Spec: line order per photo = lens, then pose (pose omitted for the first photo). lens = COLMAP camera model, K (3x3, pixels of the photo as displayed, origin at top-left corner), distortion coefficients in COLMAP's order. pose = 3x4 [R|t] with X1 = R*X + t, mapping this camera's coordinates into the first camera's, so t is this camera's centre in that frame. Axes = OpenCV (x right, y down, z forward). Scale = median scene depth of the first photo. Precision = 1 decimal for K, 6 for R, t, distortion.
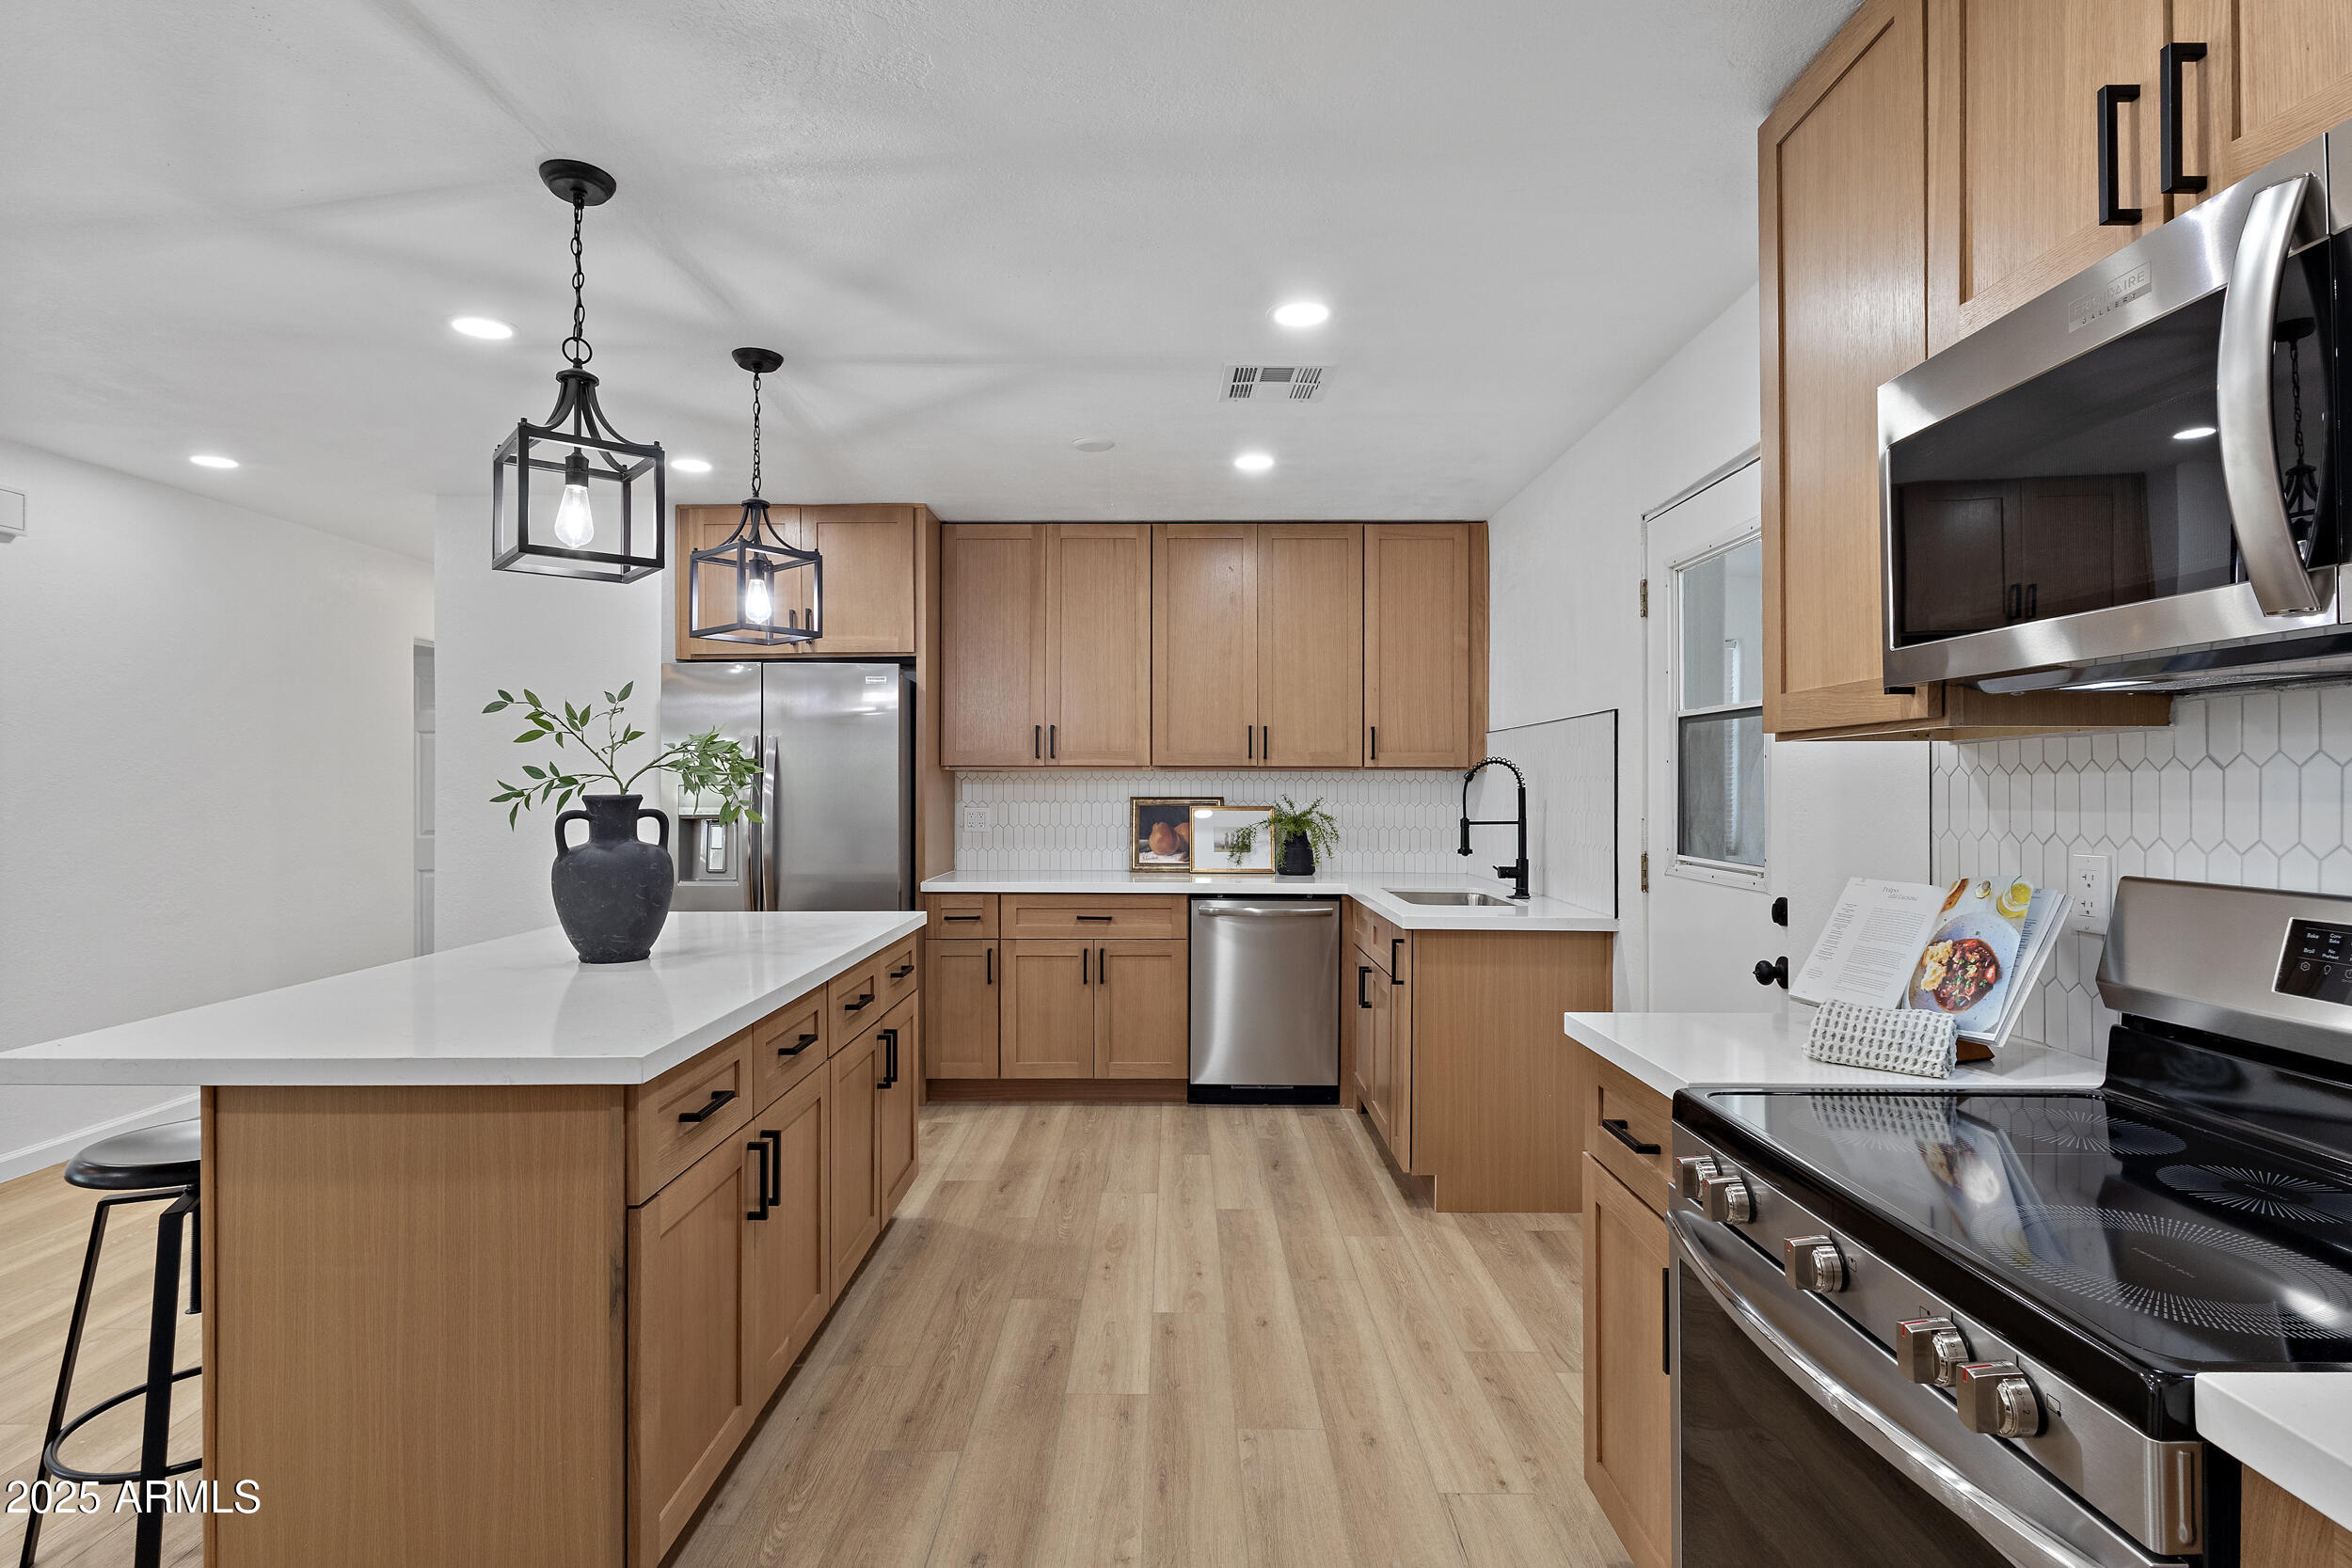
lens RADIAL K [[1181.6, 0, 1165.4], [0, 1181.6, 776.3], [0, 0, 1]] dist [0.022662, 0.000546]
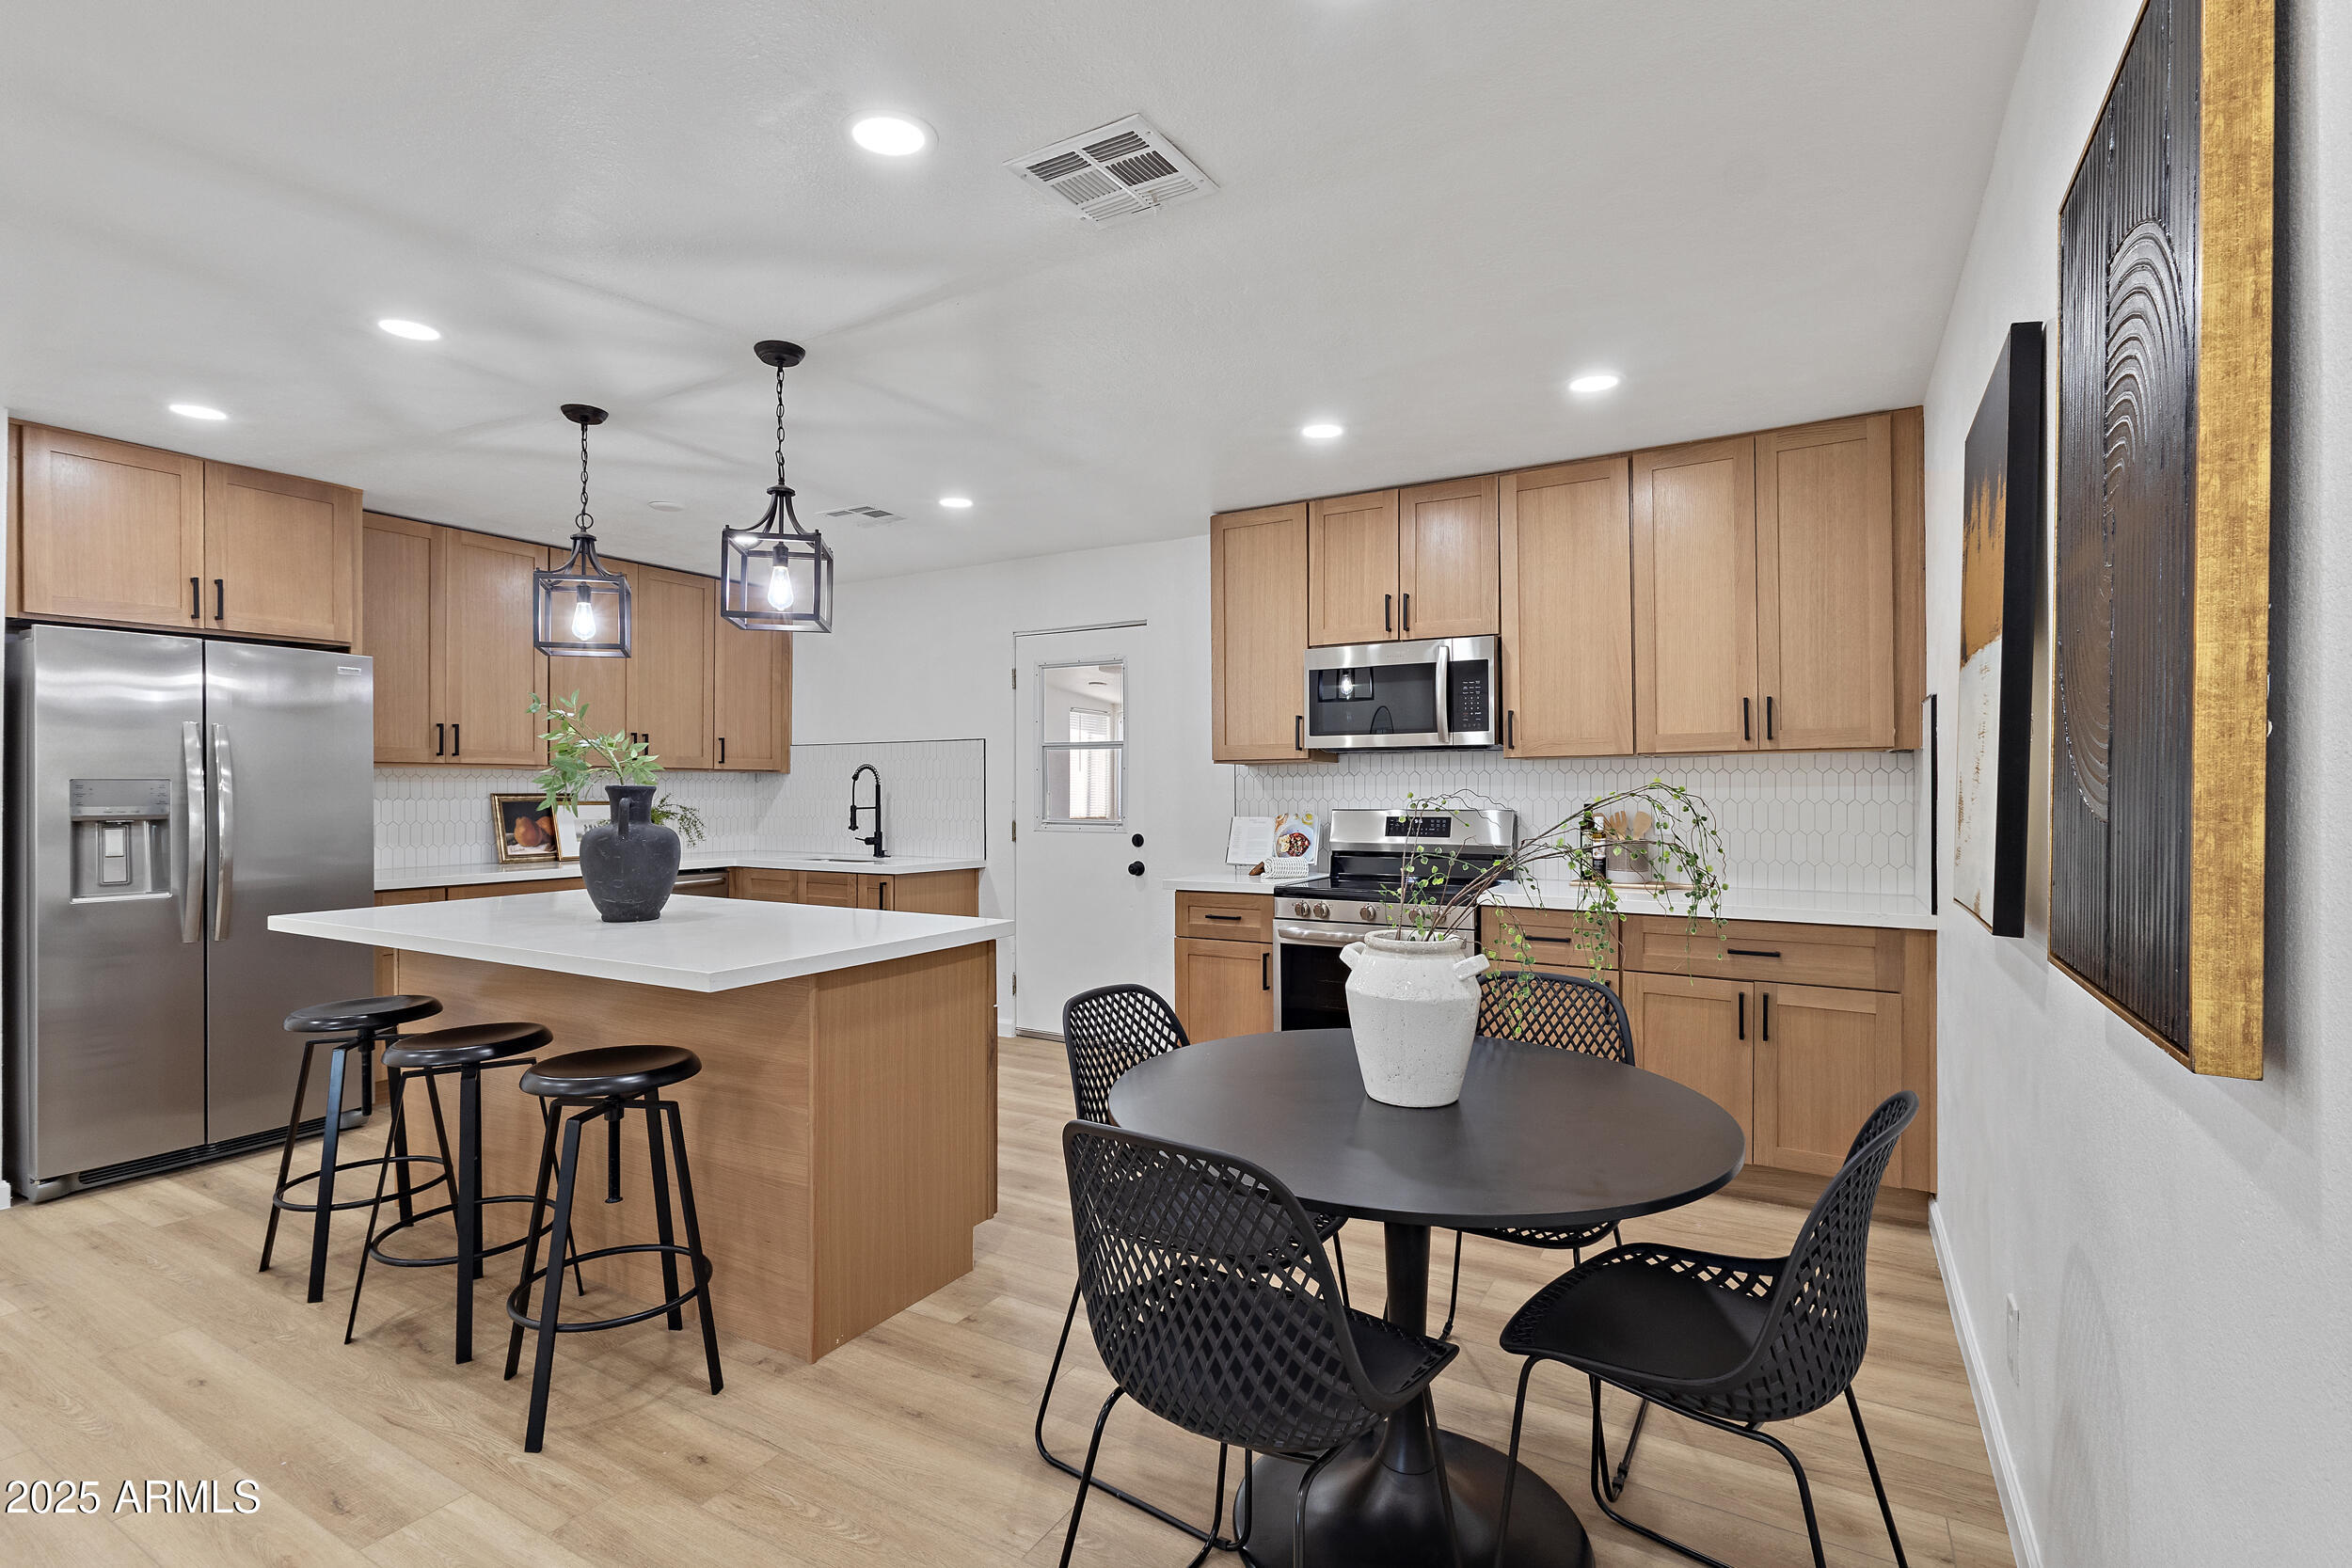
lens RADIAL K [[1129.1, 0, 1193.1], [0, 1129.1, 791.1], [0, 0, 1]] dist [0.003419, 0.001126]
pose [[0.483492, -0.000811, 0.875348, -0.770811], [-0.005620, 0.999976, 0.004030, 0.009528], [-0.875331, -0.006868, 0.483476, -0.051130]]
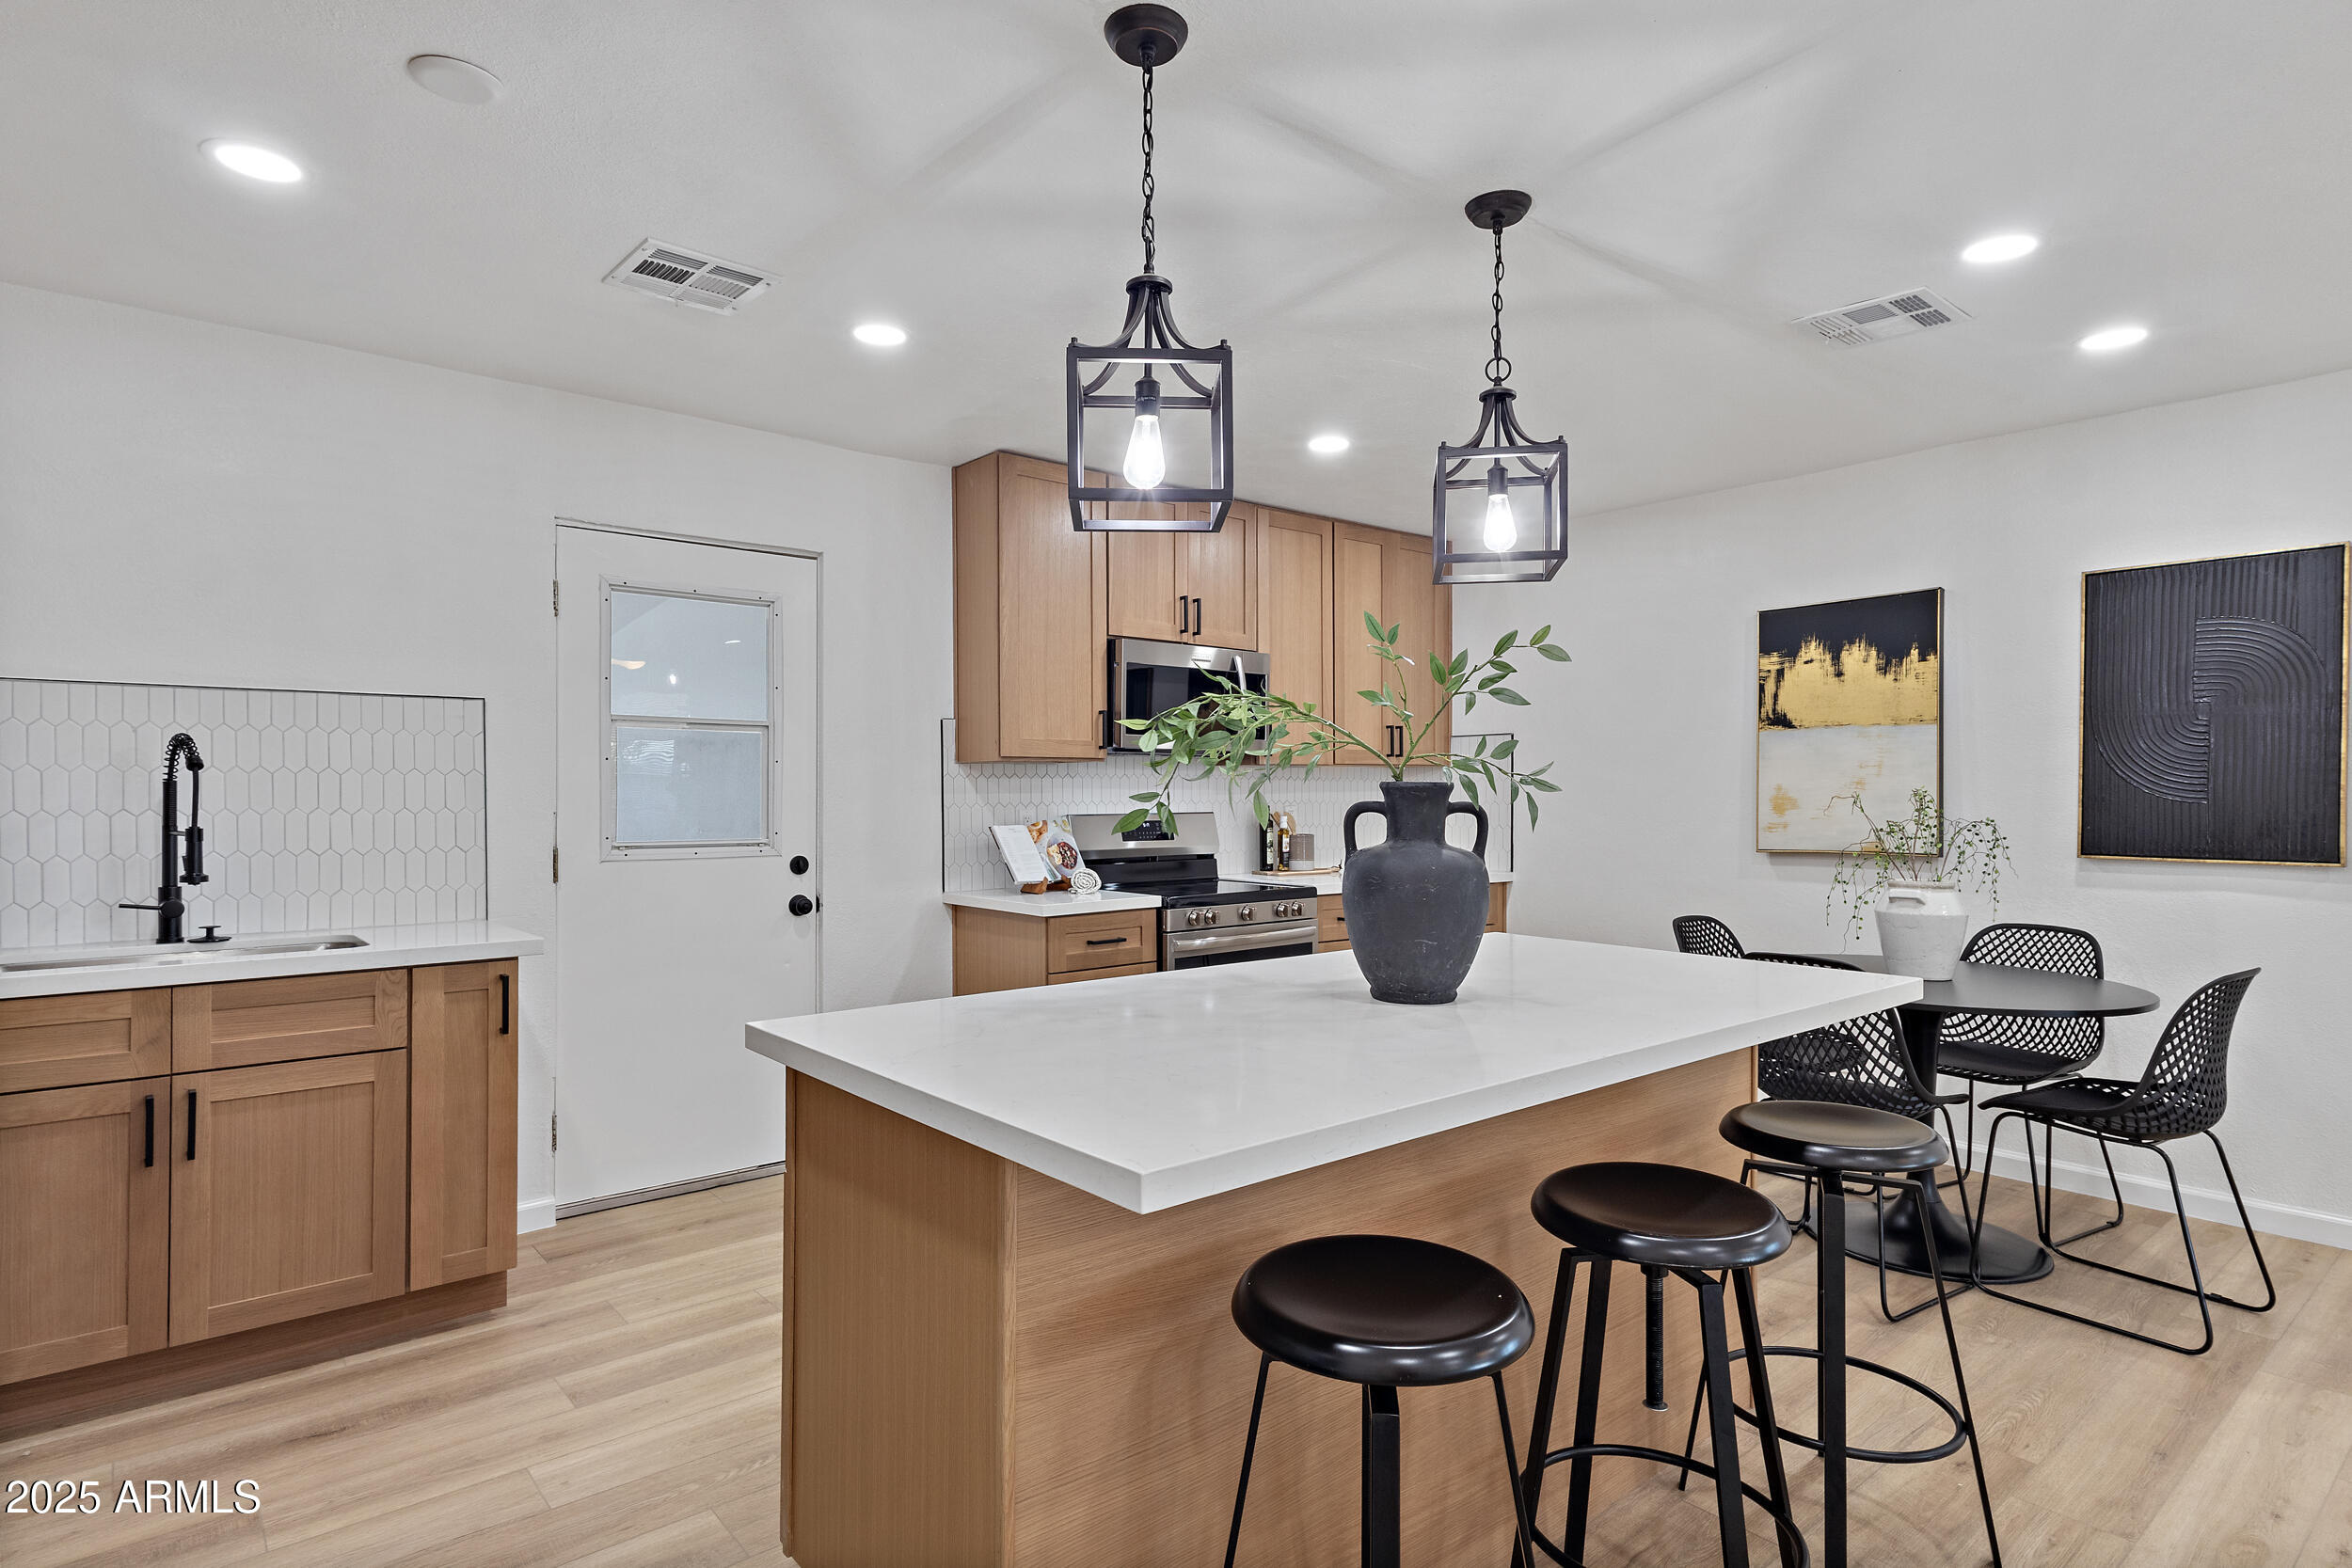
lens RADIAL K [[1181.6, 0, 1186.2], [0, 1181.6, 783.6], [0, 0, 1]] dist [0.022662, 0.000546]
pose [[-0.649140, 0.006925, 0.760637, -0.592329], [-0.004495, 0.999906, -0.012940, 0.016718], [-0.760656, -0.011819, -0.649048, 1.002942]]
